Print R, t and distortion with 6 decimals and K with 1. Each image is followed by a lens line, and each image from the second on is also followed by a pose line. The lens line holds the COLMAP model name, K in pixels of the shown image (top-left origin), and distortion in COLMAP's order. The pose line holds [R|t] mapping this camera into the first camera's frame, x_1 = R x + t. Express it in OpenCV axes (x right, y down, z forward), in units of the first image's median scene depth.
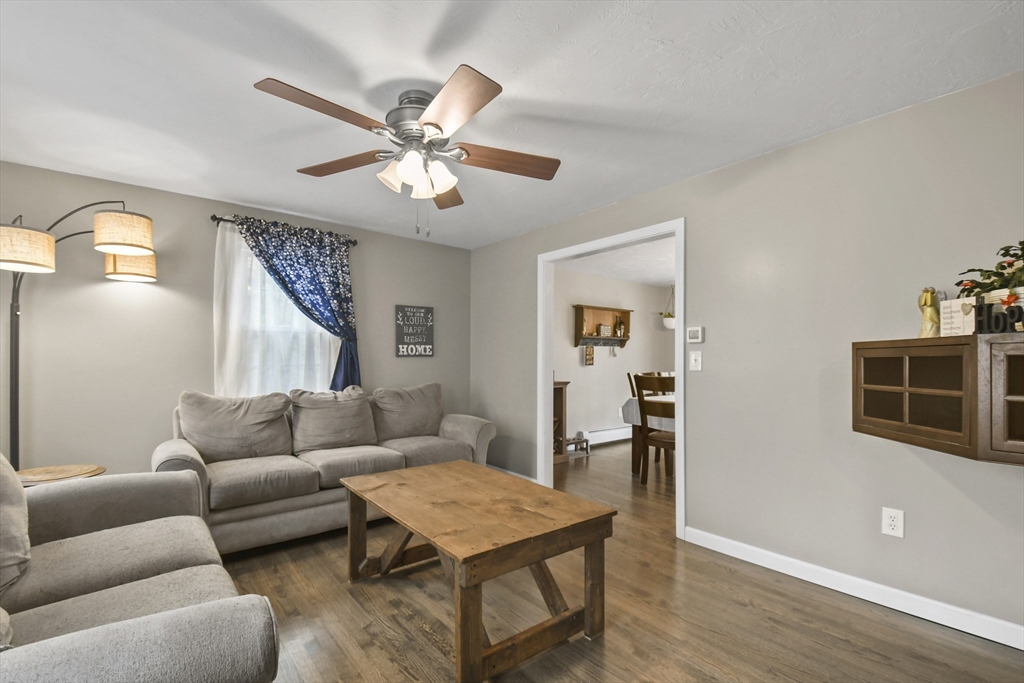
lens RADIAL K [[453.3, 0, 510.8], [0, 453.3, 360.8], [0, 0, 1]] dist [0.028083, -0.011767]
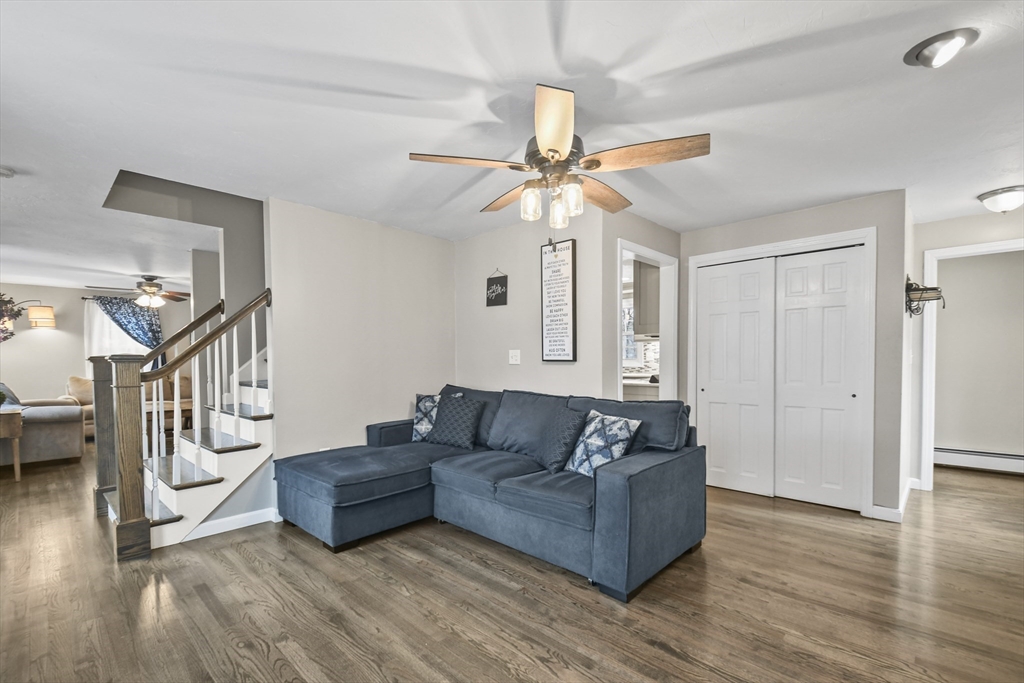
lens RADIAL K [[450.6, 0, 512.3], [0, 450.6, 372.0], [0, 0, 1]] dist [0.026914, -0.017738]
pose [[0.991829, -0.012694, 0.126939, 1.042536], [0.008936, 0.999506, 0.030132, -0.001456], [-0.127259, -0.028751, 0.991453, -1.346648]]
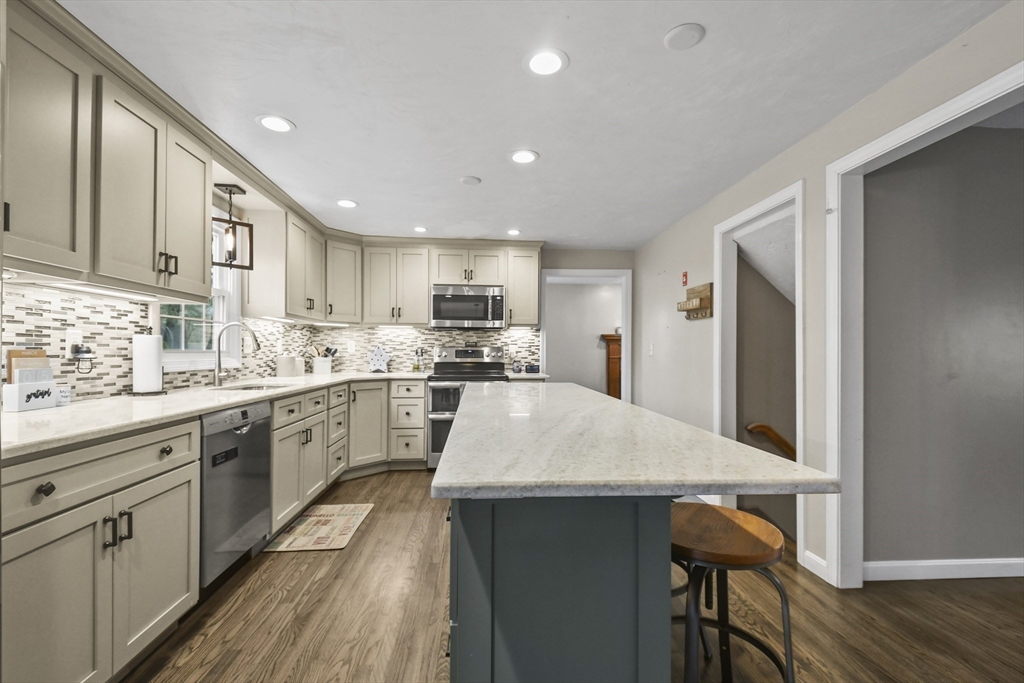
lens RADIAL K [[447.3, 0, 504.3], [0, 447.3, 352.8], [0, 0, 1]] dist [0.025719, -0.018428]
pose [[-0.810664, -0.006403, 0.585477, 0.854690], [-0.004751, 0.999979, 0.004358, 0.003337], [-0.585493, 0.000751, -0.810677, 0.997322]]
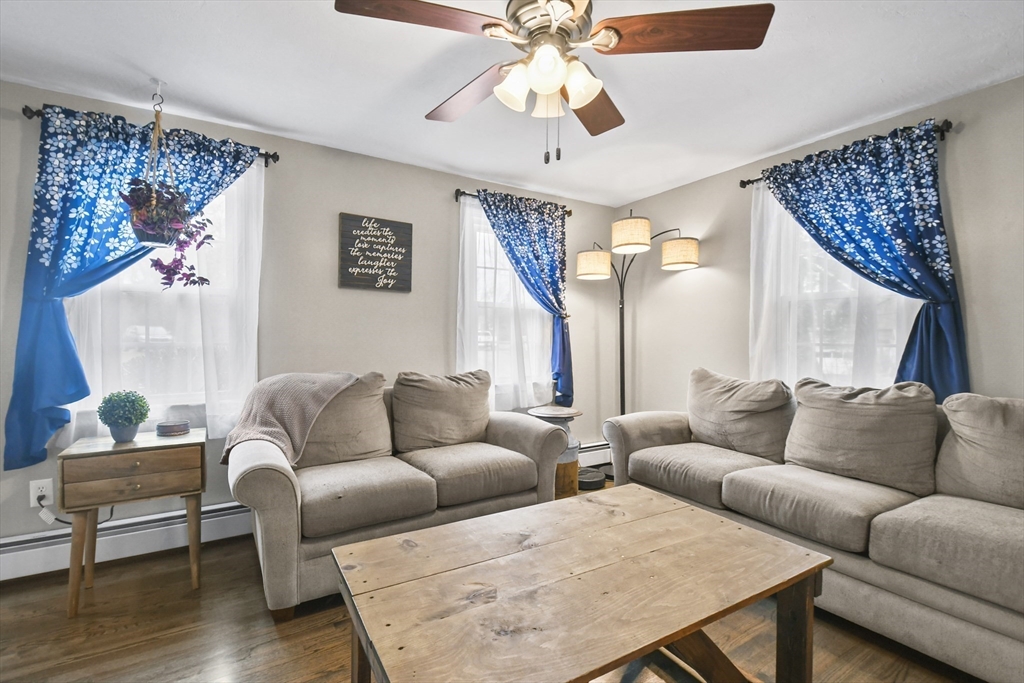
lens RADIAL K [[454.3, 0, 497.2], [0, 454.3, 341.5], [0, 0, 1]] dist [0.023099, -0.019920]
pose [[-0.135731, 0.006363, -0.990725, 0.307290], [-0.006035, 0.999956, 0.007249, 0.002088], [0.990727, 0.006963, -0.135687, 0.586278]]
